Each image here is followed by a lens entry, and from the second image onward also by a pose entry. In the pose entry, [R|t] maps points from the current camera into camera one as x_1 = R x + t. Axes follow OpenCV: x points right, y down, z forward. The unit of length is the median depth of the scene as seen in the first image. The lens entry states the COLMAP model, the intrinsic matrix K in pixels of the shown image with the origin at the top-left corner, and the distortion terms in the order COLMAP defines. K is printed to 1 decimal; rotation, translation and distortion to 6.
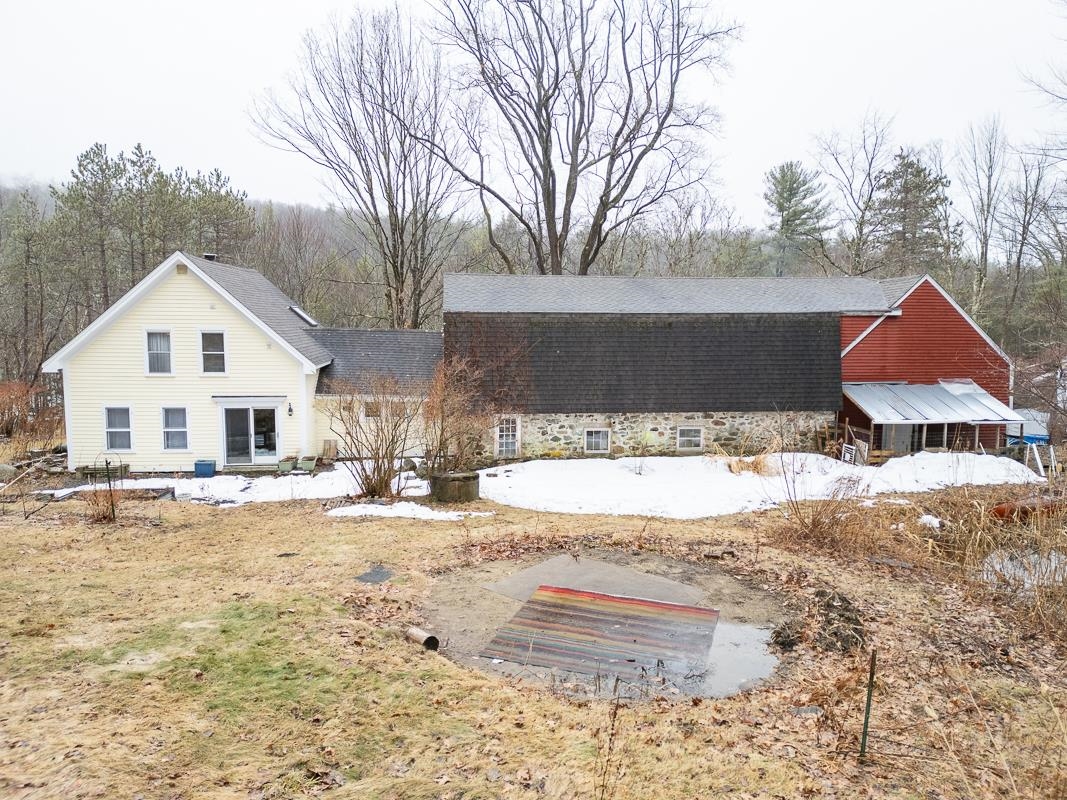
lens RADIAL K [[746.6, 0, 533.5], [0, 746.6, 400.0], [0, 0, 1]] dist [0.109961, -0.130356]
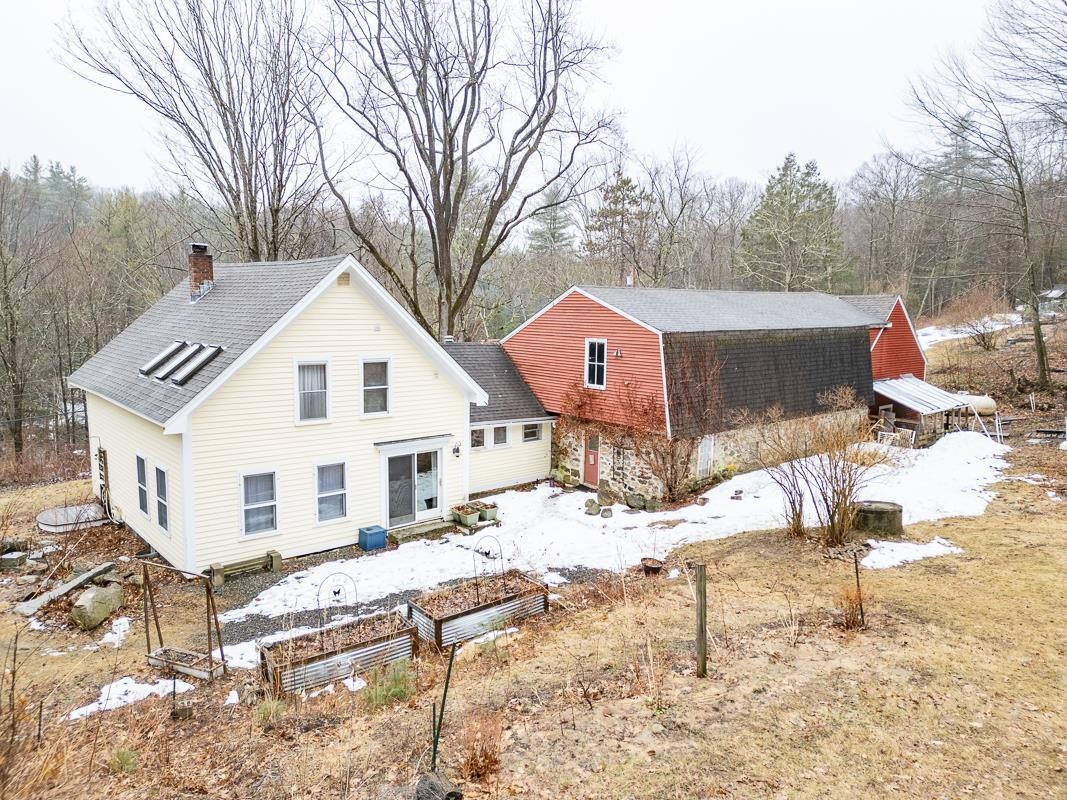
lens RADIAL K [[746.6, 0, 533.5], [0, 746.6, 400.0], [0, 0, 1]] dist [0.109961, -0.130356]
pose [[0.827251, -0.066300, 0.557907, -0.718331], [0.051968, 0.997785, 0.041517, -0.073063], [-0.559424, -0.005351, 0.828864, 0.278050]]
